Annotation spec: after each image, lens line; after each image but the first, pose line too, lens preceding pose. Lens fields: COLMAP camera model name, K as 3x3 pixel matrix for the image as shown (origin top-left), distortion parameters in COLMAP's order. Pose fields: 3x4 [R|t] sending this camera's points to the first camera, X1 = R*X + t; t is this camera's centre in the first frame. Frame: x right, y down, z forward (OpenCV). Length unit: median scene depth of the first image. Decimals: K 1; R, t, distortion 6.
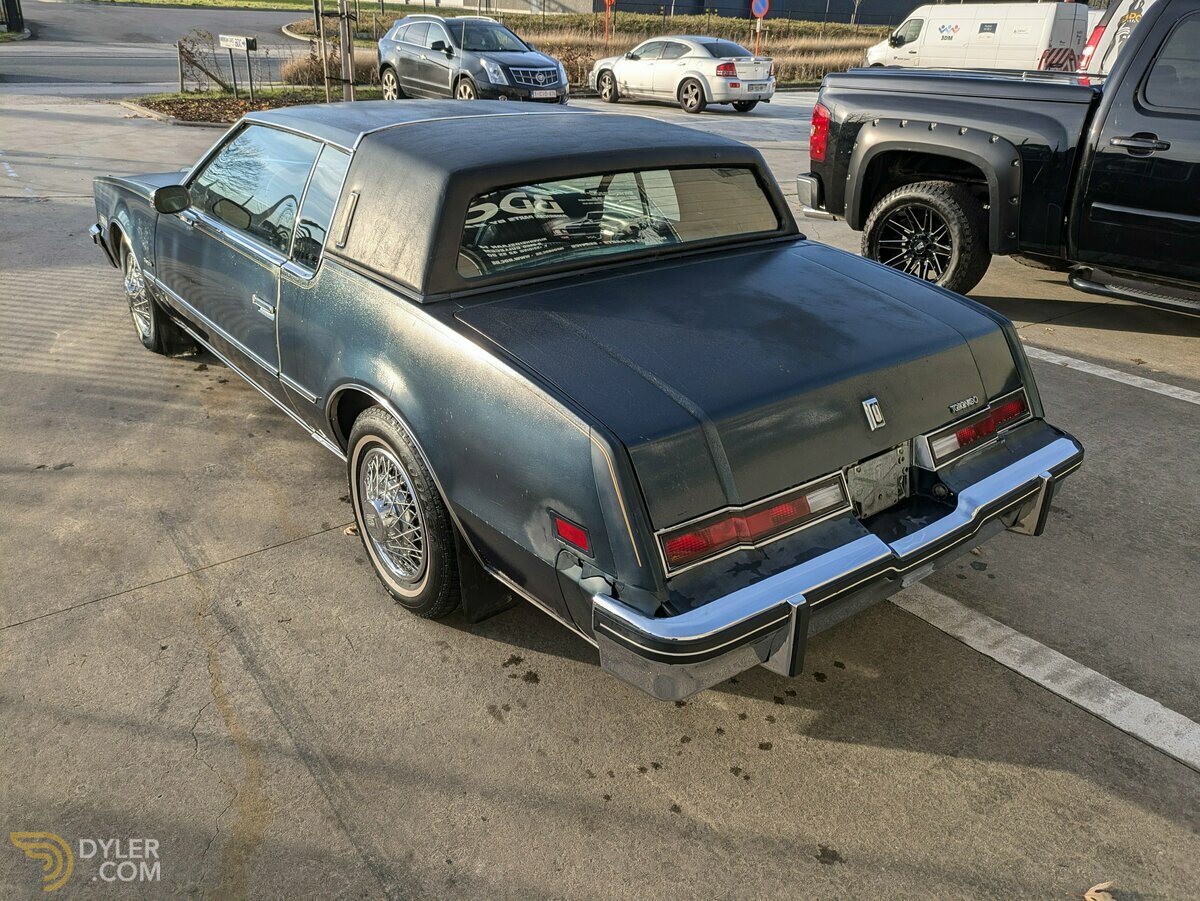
lens RADIAL K [[887.0, 0, 590.5], [0, 887.0, 432.8], [0, 0, 1]] dist [0.054273, -0.049857]
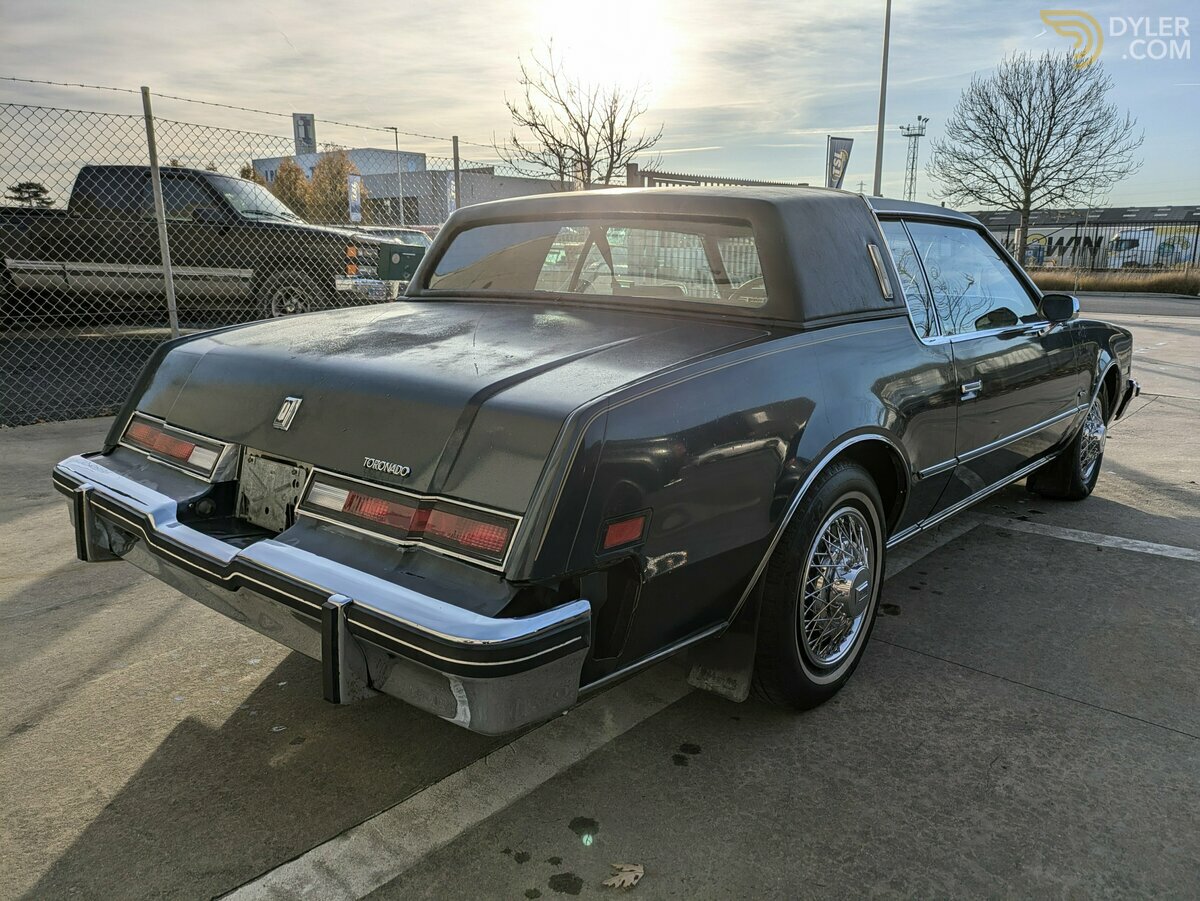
lens RADIAL K [[887.0, 0, 610.6], [0, 887.0, 455.3], [0, 0, 1]] dist [0.054273, -0.049857]
pose [[0.212895, 0.183887, -0.959615, 0.617393], [-0.417515, 0.905070, 0.080807, -0.093126], [0.883378, 0.383450, 0.269461, 0.532923]]
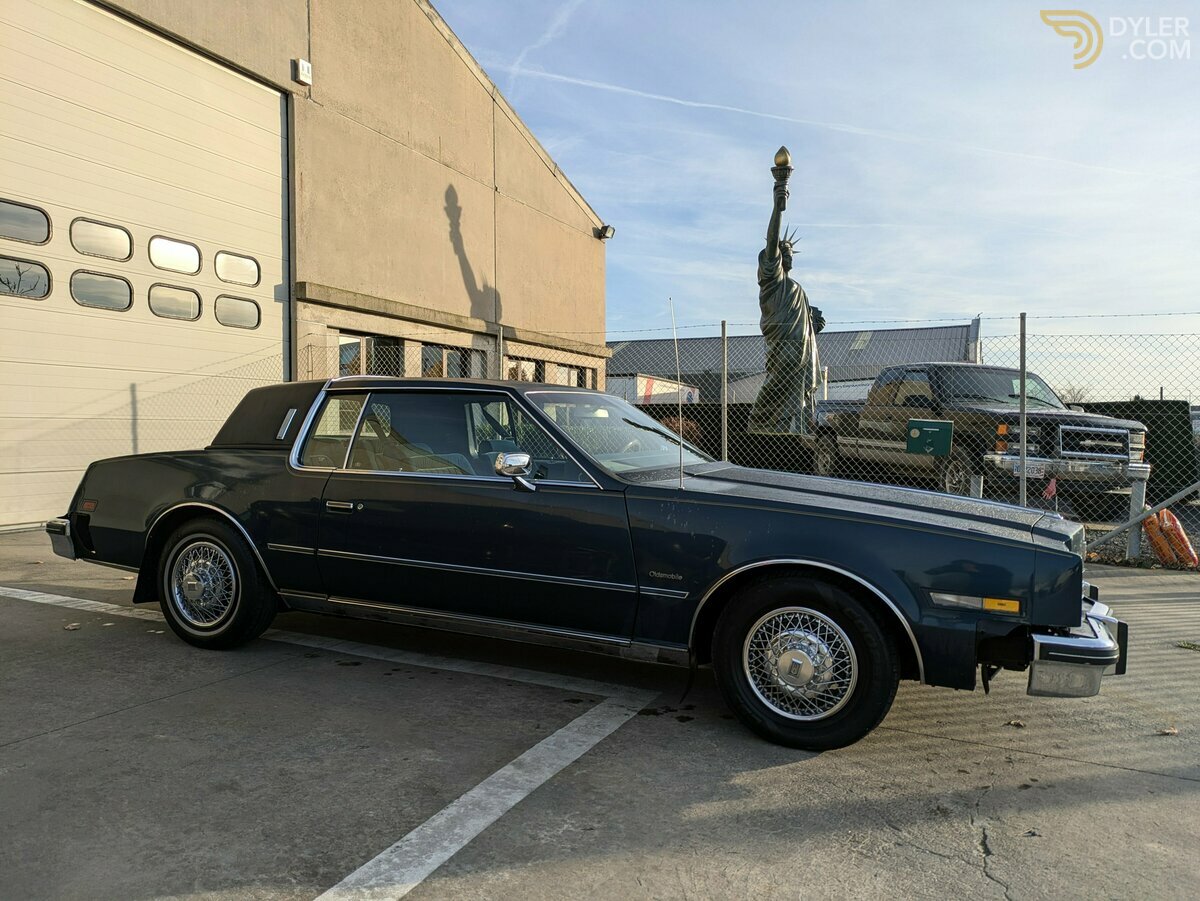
lens RADIAL K [[887.0, 0, 602.5], [0, 887.0, 439.3], [0, 0, 1]] dist [0.054273, -0.049857]
pose [[-0.877863, -0.038848, -0.477334, 0.261442], [-0.242548, 0.895489, 0.373189, -0.645704], [0.412950, 0.443385, -0.795539, 1.693516]]
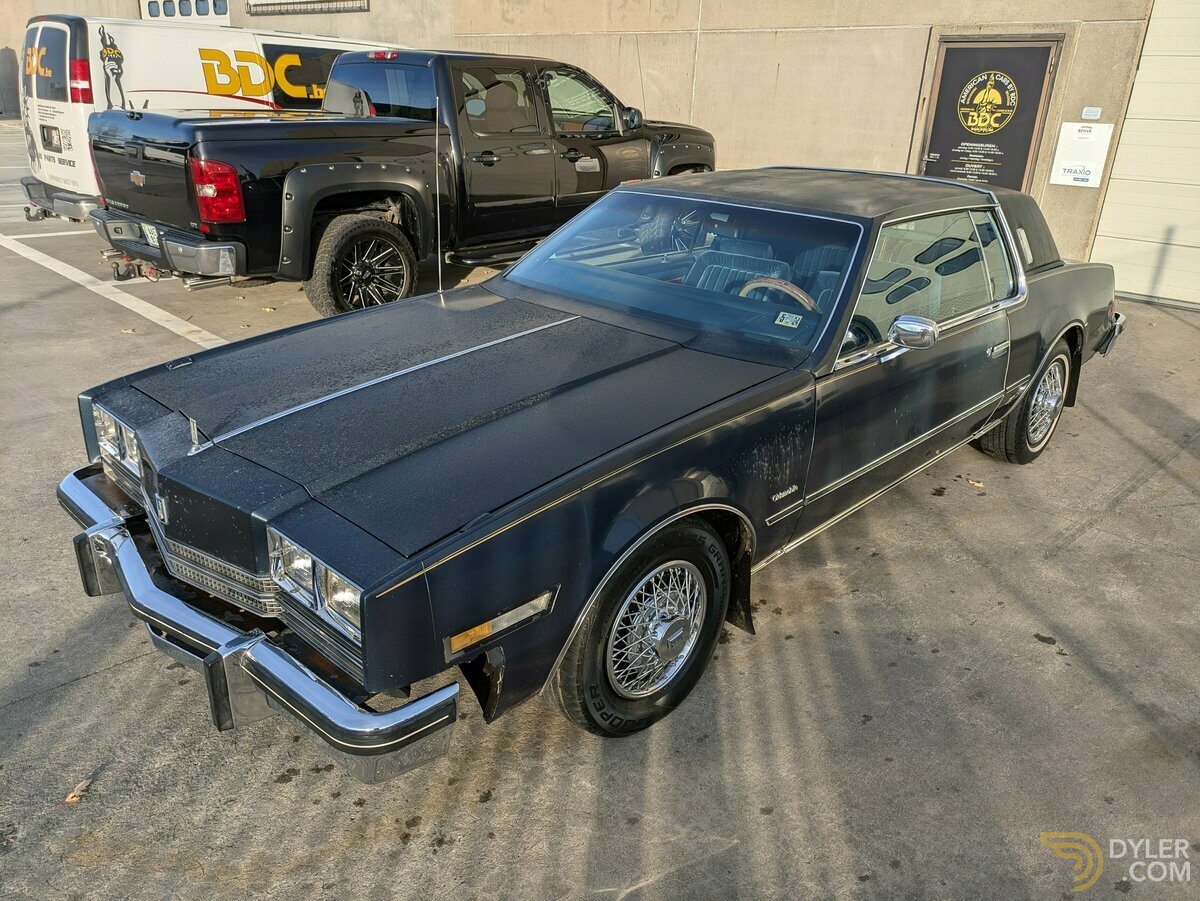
lens RADIAL K [[887.0, 0, 606.9], [0, 887.0, 449.1], [0, 0, 1]] dist [0.054273, -0.049857]
pose [[-0.137755, -0.403163, 0.904701, -0.979600], [0.377769, 0.822976, 0.424265, -0.505684], [-0.915595, 0.400213, 0.038933, 1.015250]]
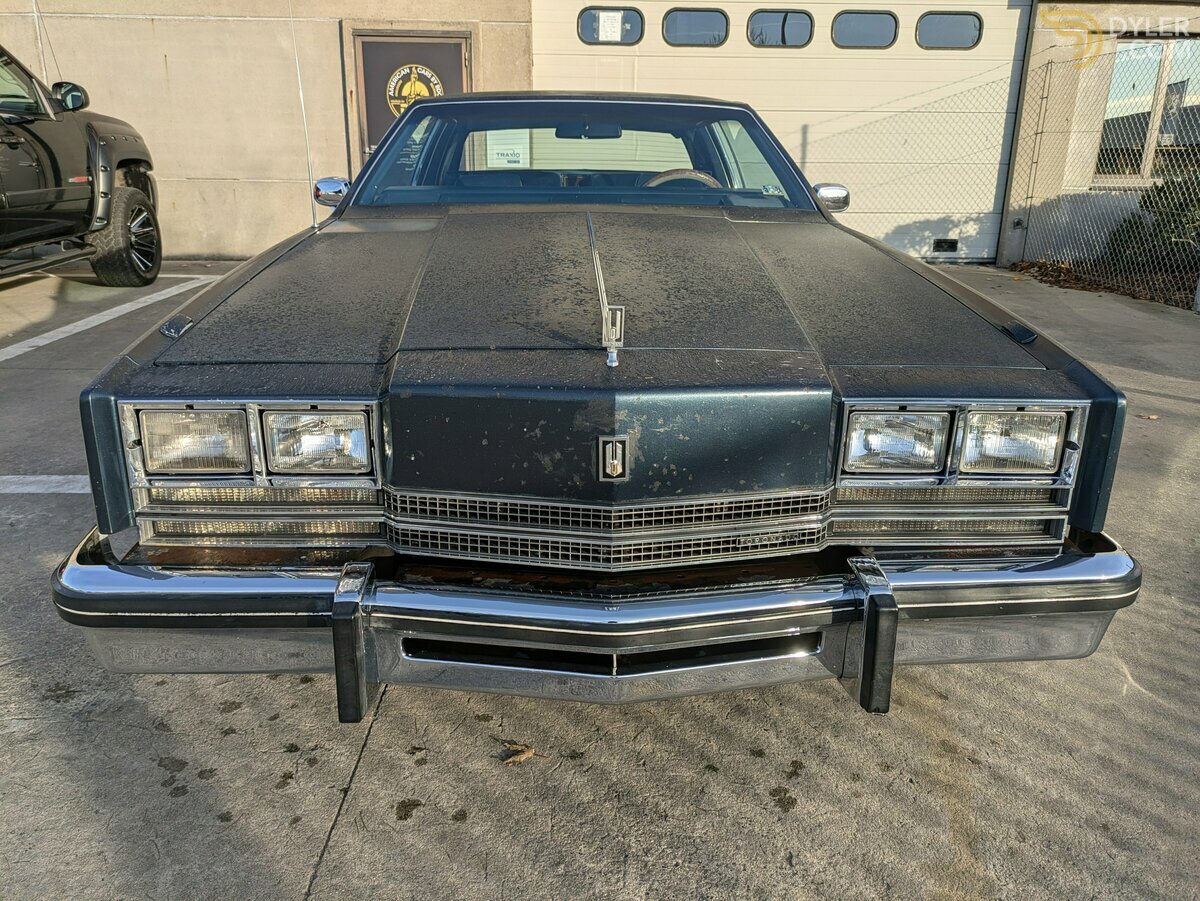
lens RADIAL K [[887.0, 0, 591.1], [0, 887.0, 439.9], [0, 0, 1]] dist [0.054273, -0.049857]
pose [[-0.805362, -0.214637, 0.552560, -0.663762], [0.216661, 0.761070, 0.611417, -0.548145], [-0.551770, 0.612130, -0.566433, 1.443837]]
